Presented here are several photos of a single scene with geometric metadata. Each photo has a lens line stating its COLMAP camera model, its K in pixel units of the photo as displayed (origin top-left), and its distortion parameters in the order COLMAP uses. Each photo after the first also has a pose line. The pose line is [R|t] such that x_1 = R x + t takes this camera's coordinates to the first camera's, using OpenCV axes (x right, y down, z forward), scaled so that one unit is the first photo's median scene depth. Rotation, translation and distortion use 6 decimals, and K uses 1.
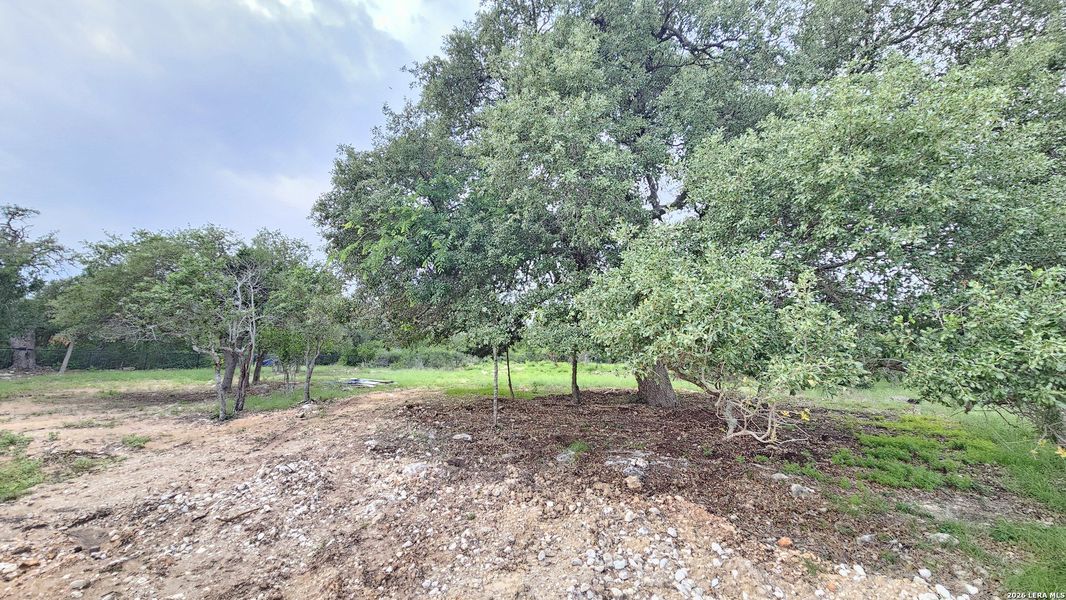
lens RADIAL K [[433.8, 0, 528.4], [0, 433.8, 299.9], [0, 0, 1]] dist [-0.001564, -0.000515]
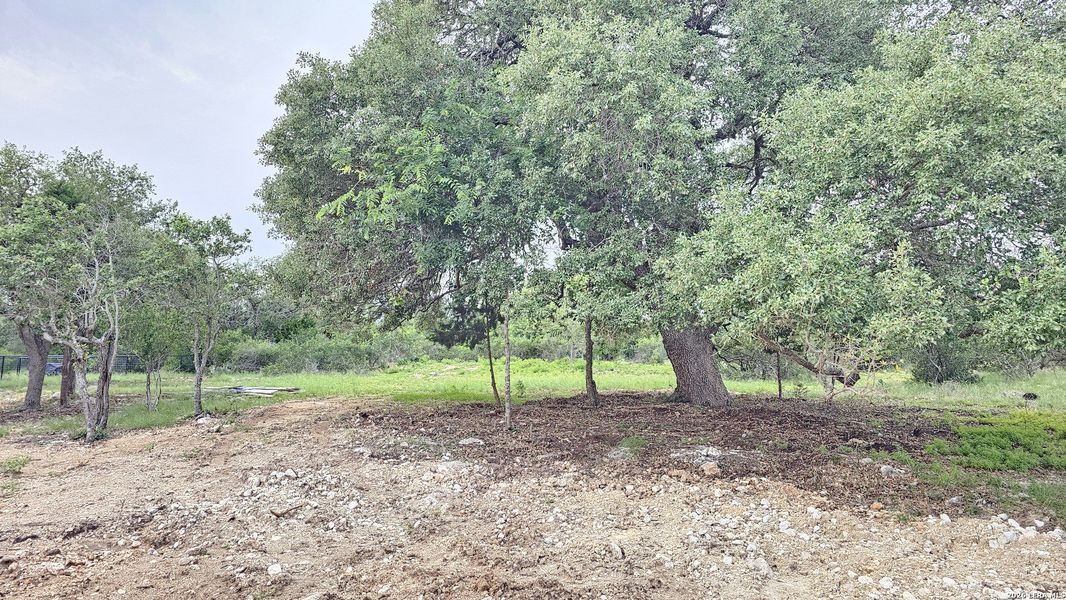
lens RADIAL K [[704.3, 0, 532.1], [0, 704.3, 292.9], [0, 0, 1]] dist [0.073850, -0.079170]
pose [[0.994888, -0.007672, 0.100695, -0.321220], [0.003406, 0.999092, 0.042468, -0.005121], [-0.100929, -0.041908, 0.994011, -0.478501]]
